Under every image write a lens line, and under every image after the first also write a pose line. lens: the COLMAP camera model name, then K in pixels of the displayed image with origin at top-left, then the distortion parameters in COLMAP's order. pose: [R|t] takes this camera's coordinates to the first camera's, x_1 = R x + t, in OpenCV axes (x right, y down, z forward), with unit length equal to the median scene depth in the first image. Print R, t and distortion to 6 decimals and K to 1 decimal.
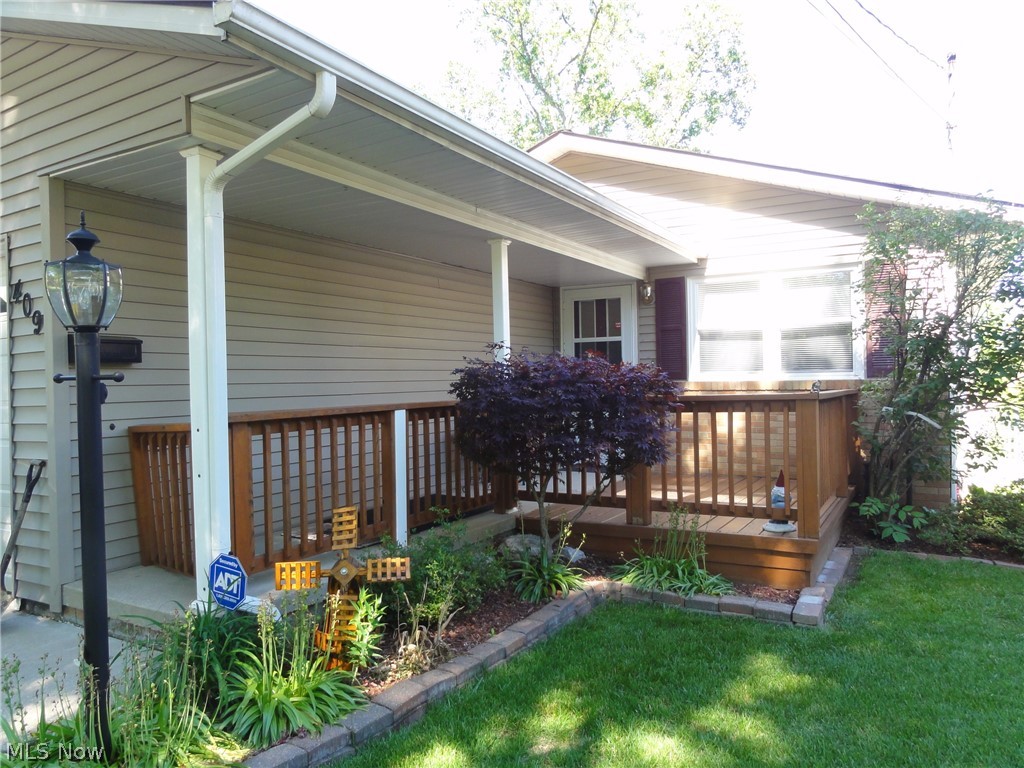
lens RADIAL K [[722.5, 0, 514.2], [0, 722.5, 382.0], [0, 0, 1]] dist [-0.006199, 0.010631]
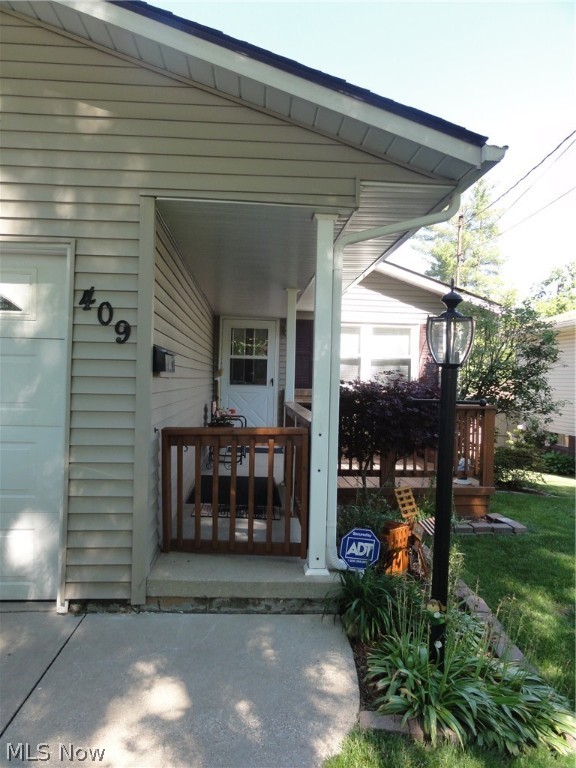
lens RADIAL K [[541.9, 0, 289.4], [0, 541.9, 388.4], [0, 0, 1]] dist [-0.006199, 0.010631]
pose [[0.823251, 0.032315, 0.566757, -0.836423], [-0.042701, 0.999075, 0.005062, -0.014204], [-0.566069, -0.028368, 0.823870, 0.200740]]
